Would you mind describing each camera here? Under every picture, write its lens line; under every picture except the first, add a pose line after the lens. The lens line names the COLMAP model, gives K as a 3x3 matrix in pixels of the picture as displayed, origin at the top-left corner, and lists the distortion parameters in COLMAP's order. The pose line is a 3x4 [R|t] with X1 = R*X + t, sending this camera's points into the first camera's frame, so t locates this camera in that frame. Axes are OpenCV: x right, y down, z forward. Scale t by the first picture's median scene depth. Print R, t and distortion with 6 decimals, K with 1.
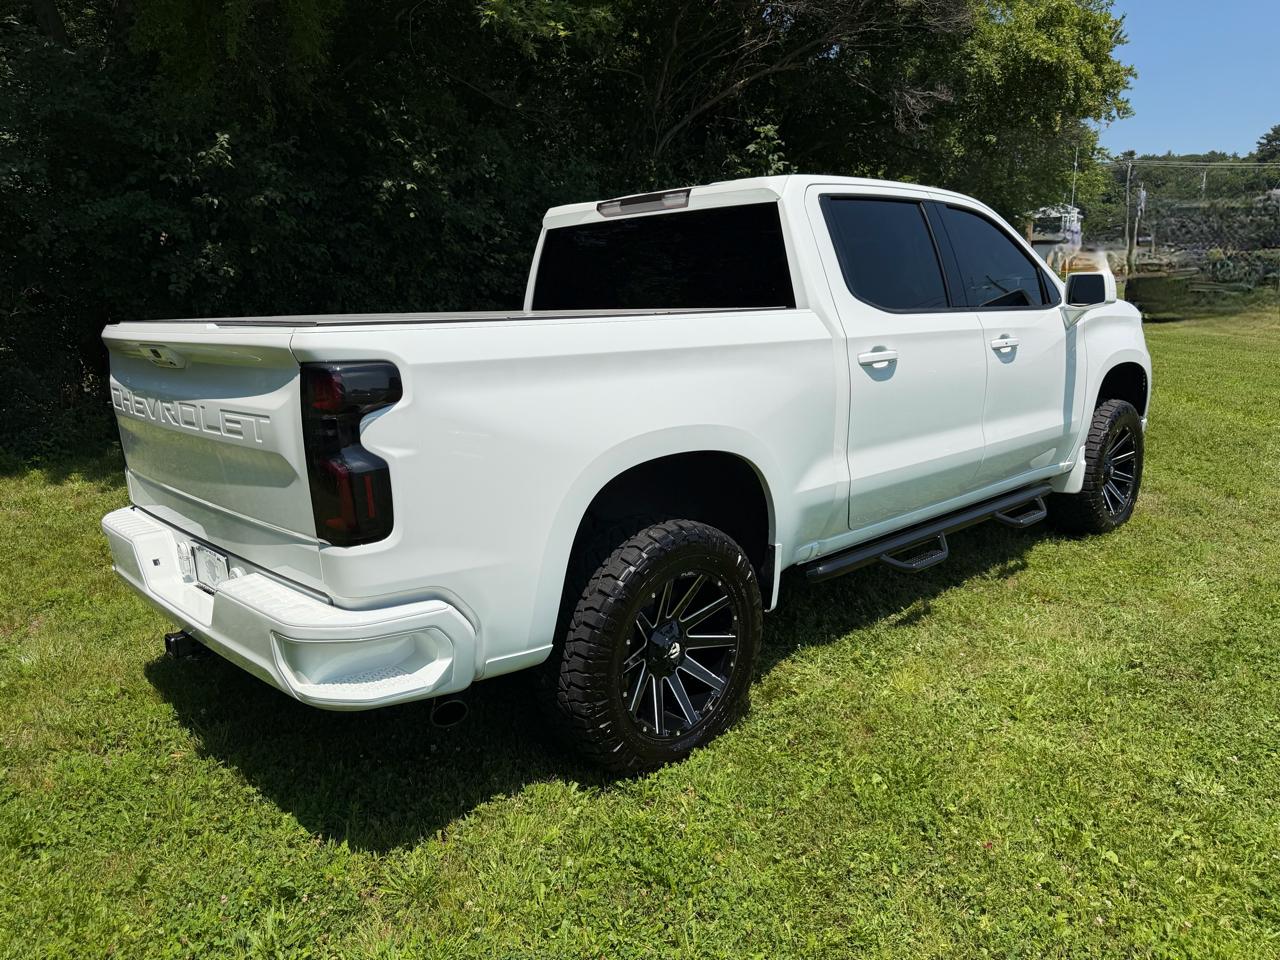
lens RADIAL K [[904.8, 0, 644.2], [0, 904.8, 500.7], [0, 0, 1]] dist [0.065352, -0.077549]
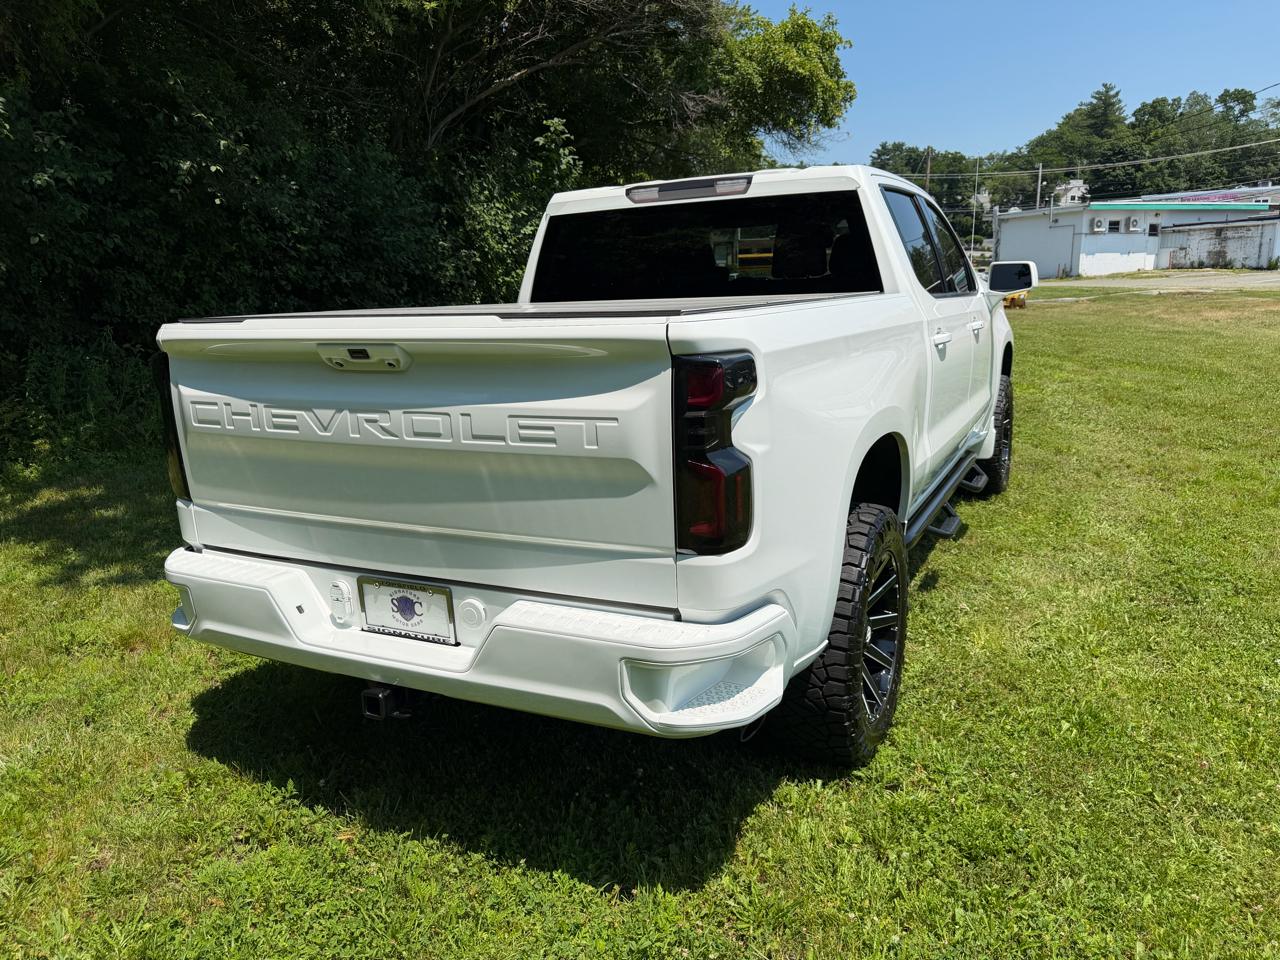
lens RADIAL K [[908.0, 0, 642.2], [0, 908.0, 491.2], [0, 0, 1]] dist [0.034478, -0.029994]
pose [[0.946527, -0.081814, 0.312080, -0.360502], [0.083687, 0.996465, 0.007411, -0.014123], [-0.311583, 0.019102, 0.950027, 0.086459]]
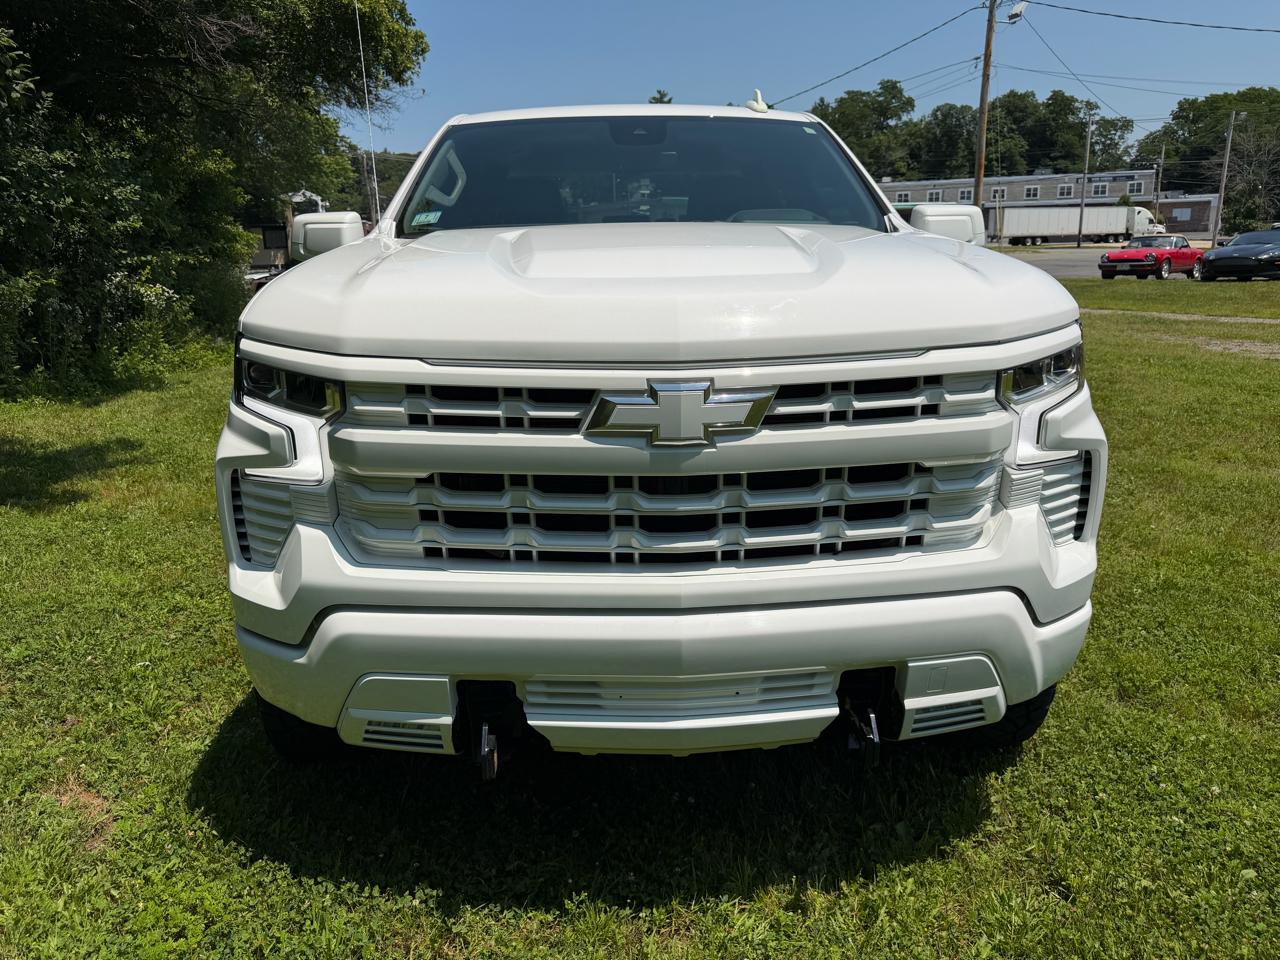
lens RADIAL K [[915.0, 0, 643.3], [0, 915.0, 476.2], [0, 0, 1]] dist [0.049248, -0.050640]
pose [[0.731233, -0.165956, 0.661632, -0.088340], [0.174182, 0.983225, 0.054115, -0.081711], [-0.659514, 0.075673, 0.747873, 0.511592]]
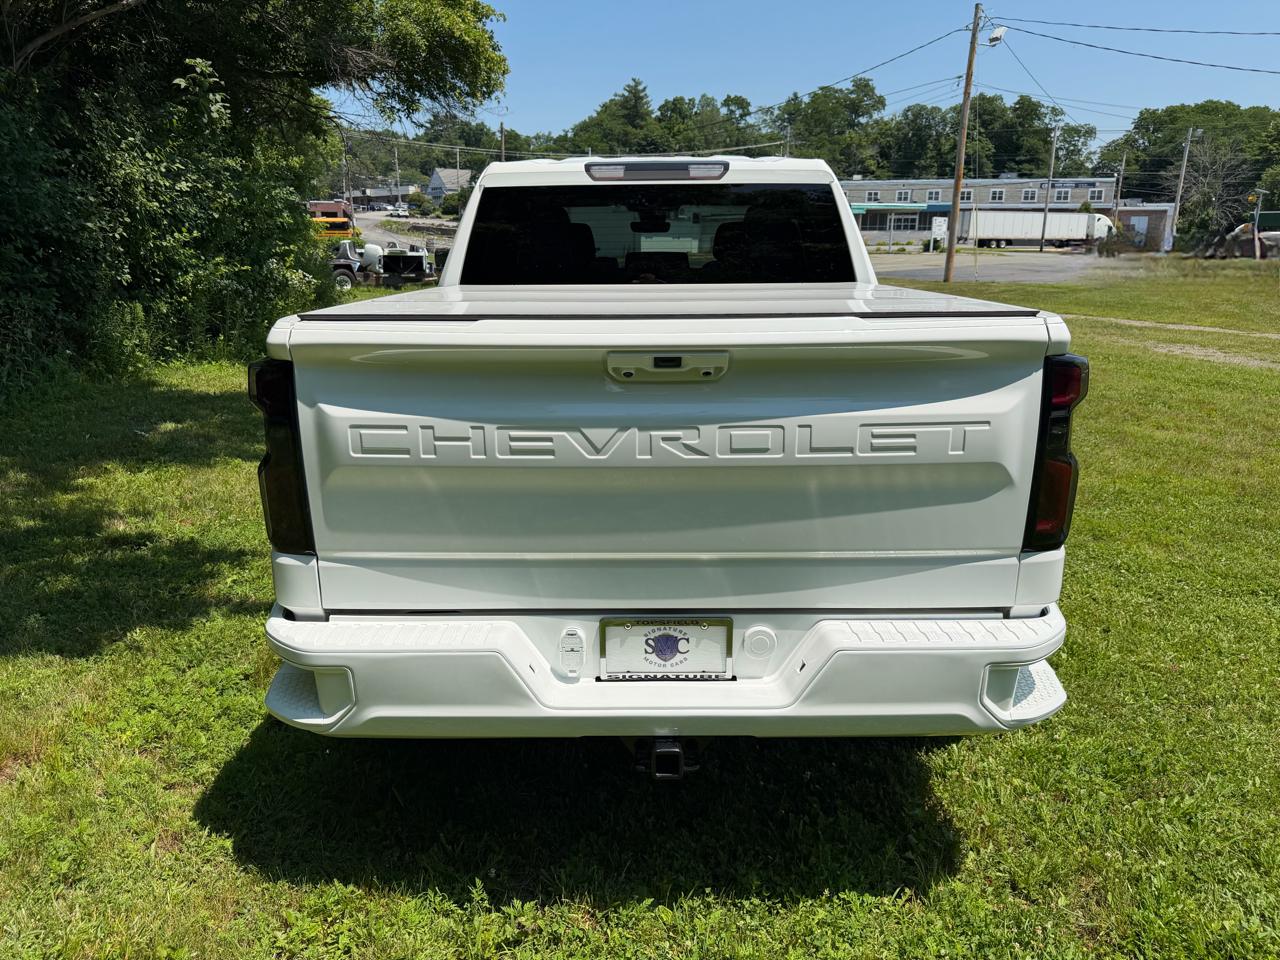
lens RADIAL K [[905.6, 0, 640.0], [0, 905.6, 480.0], [0, 0, 1]] dist [0.066255, -0.078768]
pose [[0.710899, -0.159599, 0.684946, -0.674954], [0.146320, 0.986164, 0.077920, -0.083080], [-0.687905, 0.044828, 0.724415, 0.325189]]
